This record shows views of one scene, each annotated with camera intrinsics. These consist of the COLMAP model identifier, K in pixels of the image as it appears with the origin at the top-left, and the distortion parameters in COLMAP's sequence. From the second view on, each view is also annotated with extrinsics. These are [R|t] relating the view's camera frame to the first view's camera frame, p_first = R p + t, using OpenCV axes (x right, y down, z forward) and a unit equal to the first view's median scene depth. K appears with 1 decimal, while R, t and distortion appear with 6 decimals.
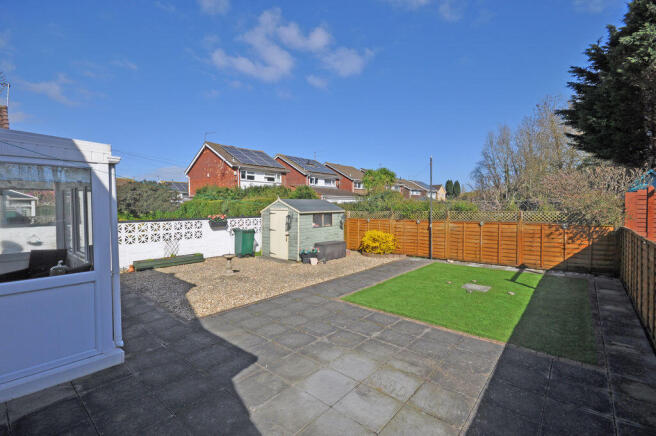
lens RADIAL K [[296.5, 0, 328.7], [0, 296.5, 213.5], [0, 0, 1]] dist [-0.014638, -0.000963]
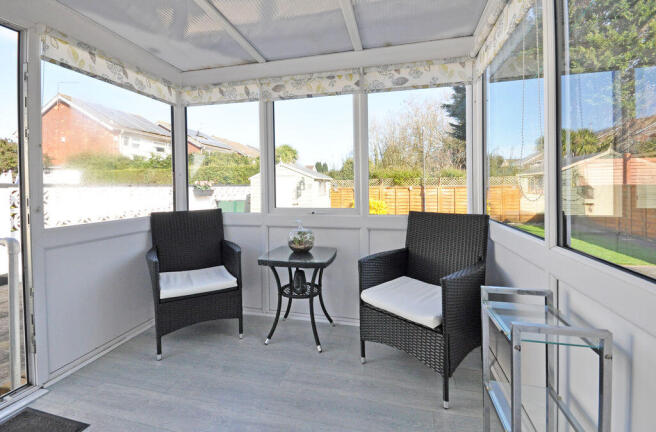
lens RADIAL K [[296.5, 0, 326.1], [0, 296.5, 190.3], [0, 0, 1]] dist [-0.014638, -0.000963]
pose [[0.895392, -0.007386, 0.445217, -0.398315], [0.015177, 0.999788, -0.013936, 0.041543], [-0.445019, 0.019236, 0.895314, 0.180852]]
